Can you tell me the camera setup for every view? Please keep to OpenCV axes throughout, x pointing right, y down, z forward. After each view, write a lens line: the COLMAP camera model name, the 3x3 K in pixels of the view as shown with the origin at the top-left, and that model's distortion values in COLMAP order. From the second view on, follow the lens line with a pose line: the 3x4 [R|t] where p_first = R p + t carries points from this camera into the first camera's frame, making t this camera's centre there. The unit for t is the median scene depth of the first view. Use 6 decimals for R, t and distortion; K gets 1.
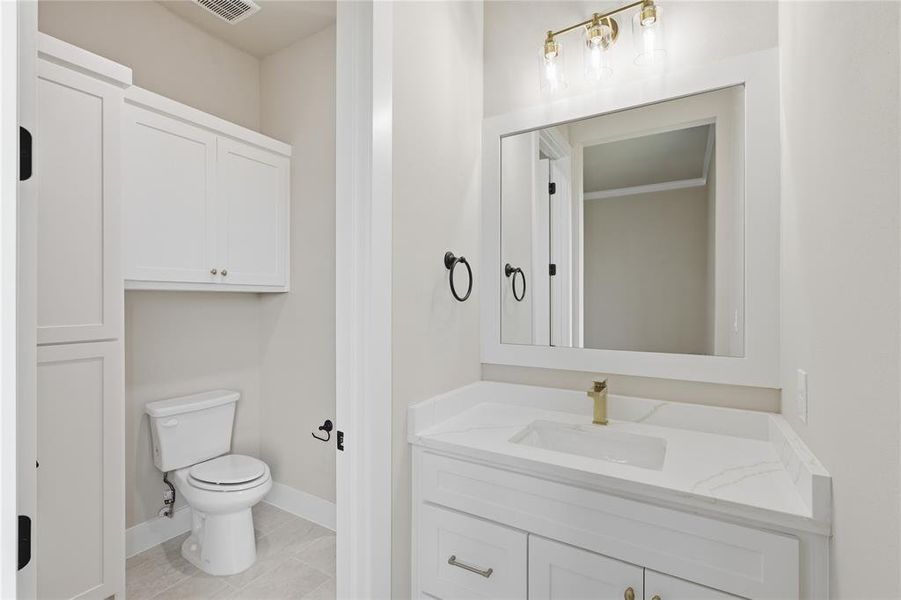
lens RADIAL K [[412.4, 0, 446.6], [0, 412.4, 295.9], [0, 0, 1]] dist [0.010158, -0.001339]
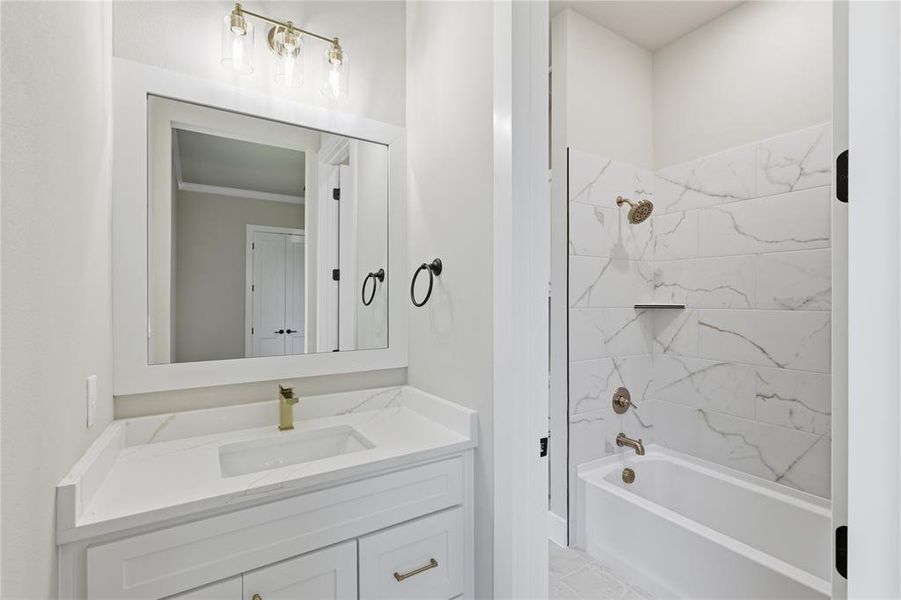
lens RADIAL K [[412.4, 0, 445.3], [0, 412.4, 299.6], [0, 0, 1]] dist [0.010158, -0.001339]
pose [[0.447608, 0.008941, 0.894185, -0.361985], [-0.004475, 0.999960, -0.007759, 0.000702], [-0.894219, -0.000528, 0.447630, 0.213781]]
